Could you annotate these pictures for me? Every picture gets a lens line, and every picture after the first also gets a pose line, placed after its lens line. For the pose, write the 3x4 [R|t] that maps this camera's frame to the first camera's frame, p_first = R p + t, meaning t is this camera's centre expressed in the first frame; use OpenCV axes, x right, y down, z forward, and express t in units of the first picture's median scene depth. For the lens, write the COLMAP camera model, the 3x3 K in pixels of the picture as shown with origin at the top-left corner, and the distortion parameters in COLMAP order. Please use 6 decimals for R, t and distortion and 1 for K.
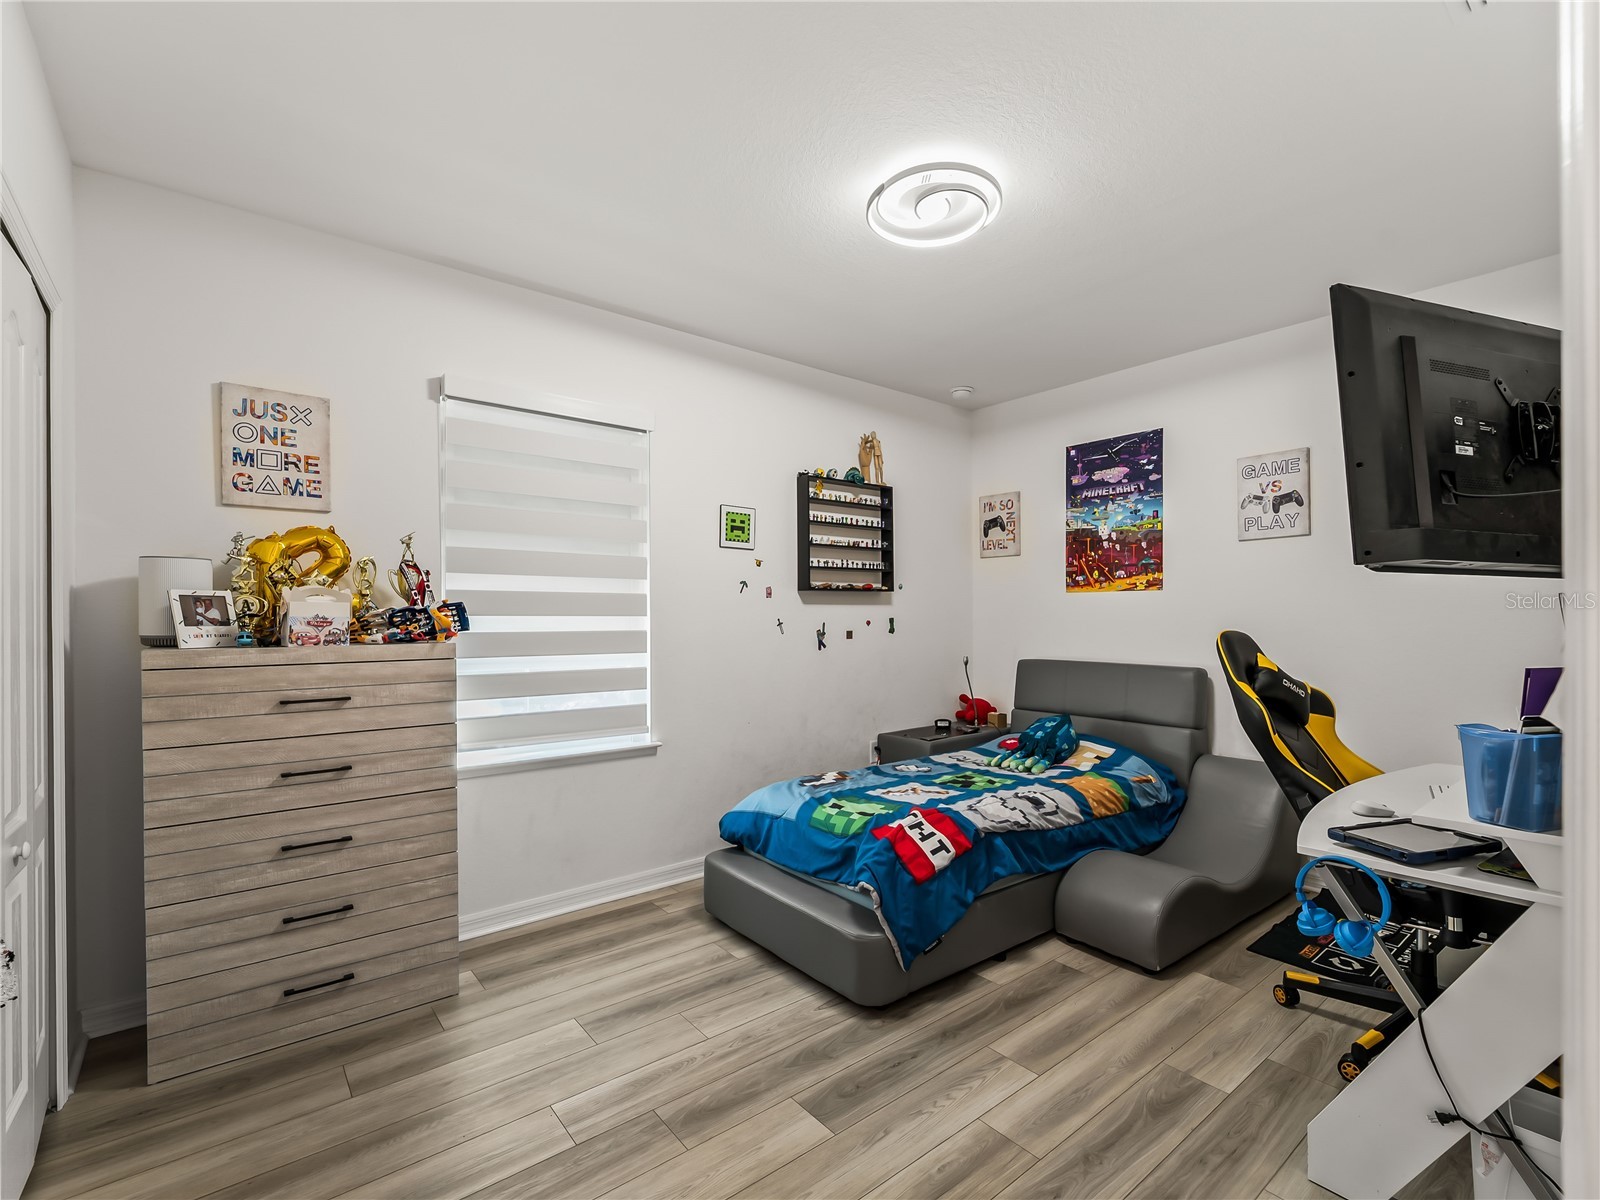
lens RADIAL K [[733.7, 0, 801.3], [0, 733.7, 608.2], [0, 0, 1]] dist [-0.003469, -0.001221]
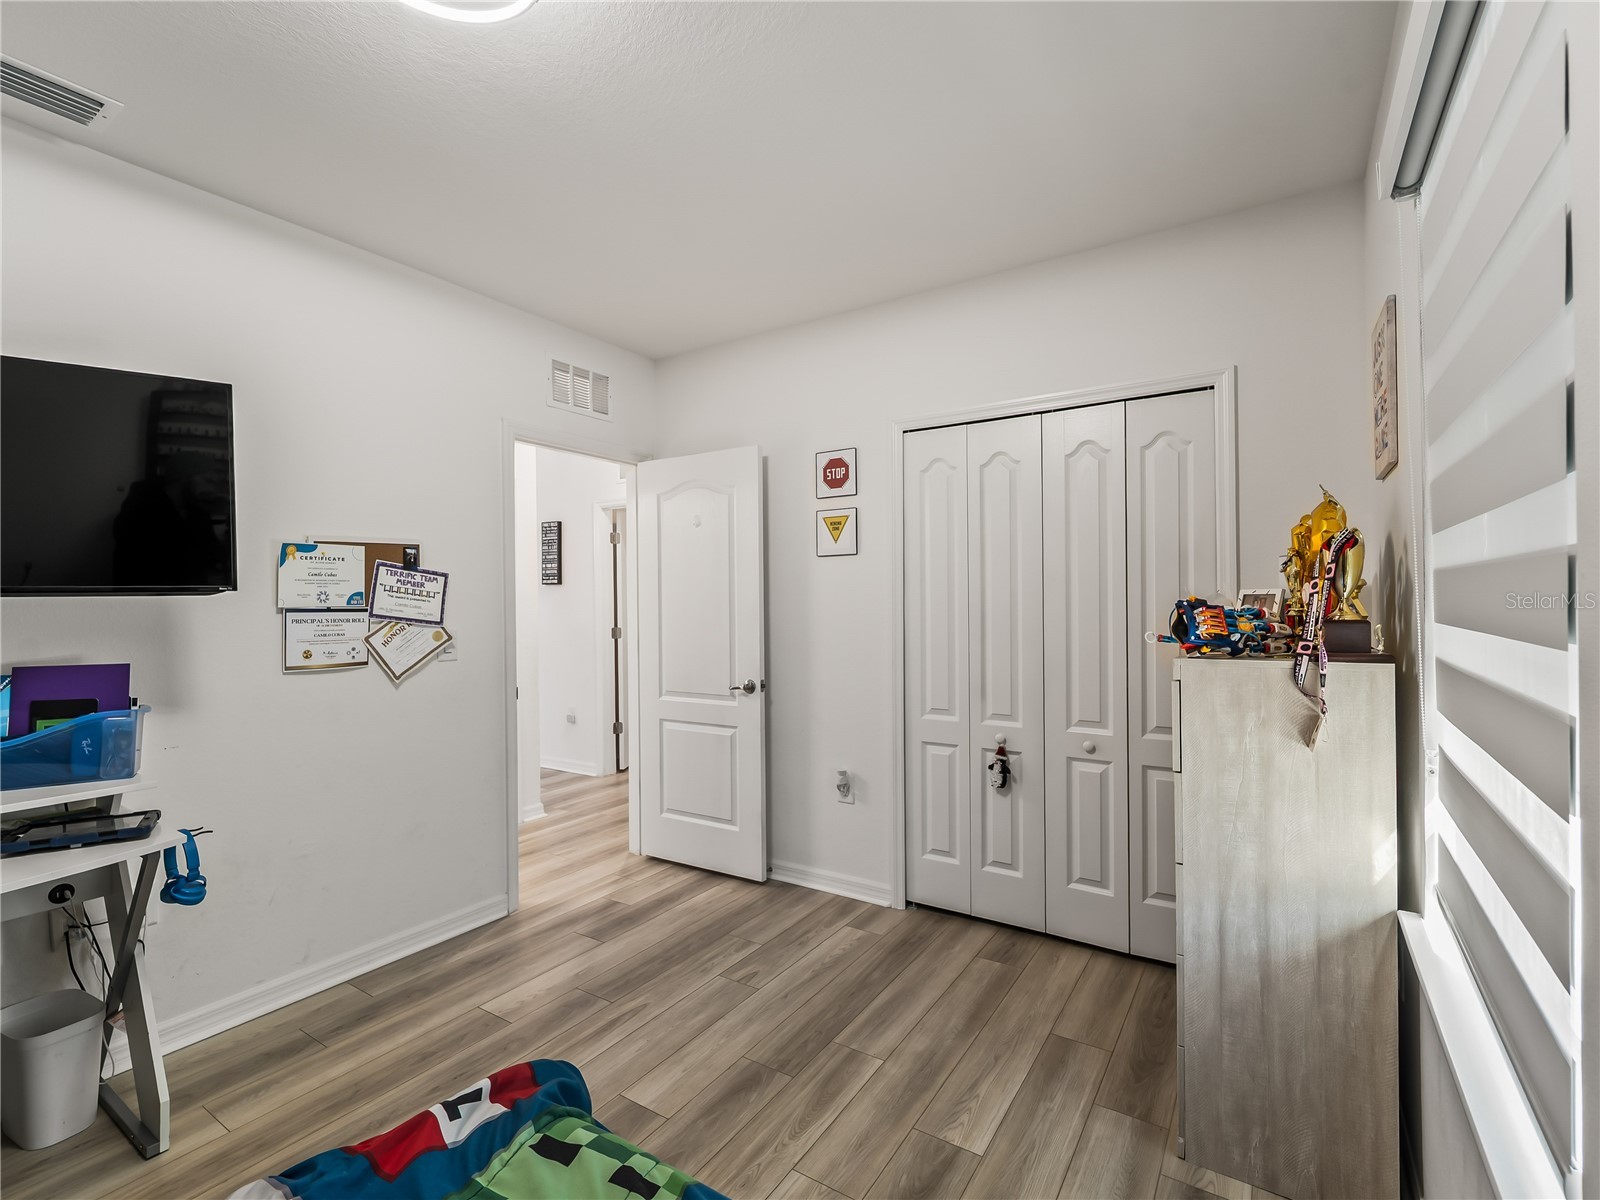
lens RADIAL K [[733.7, 0, 804.1], [0, 733.7, 605.8], [0, 0, 1]] dist [-0.003469, -0.001221]
pose [[-0.950261, 0.002360, -0.311447, 0.109080], [0.005406, 0.999946, -0.008918, 0.004451], [0.311409, -0.010158, -0.950222, 1.903961]]
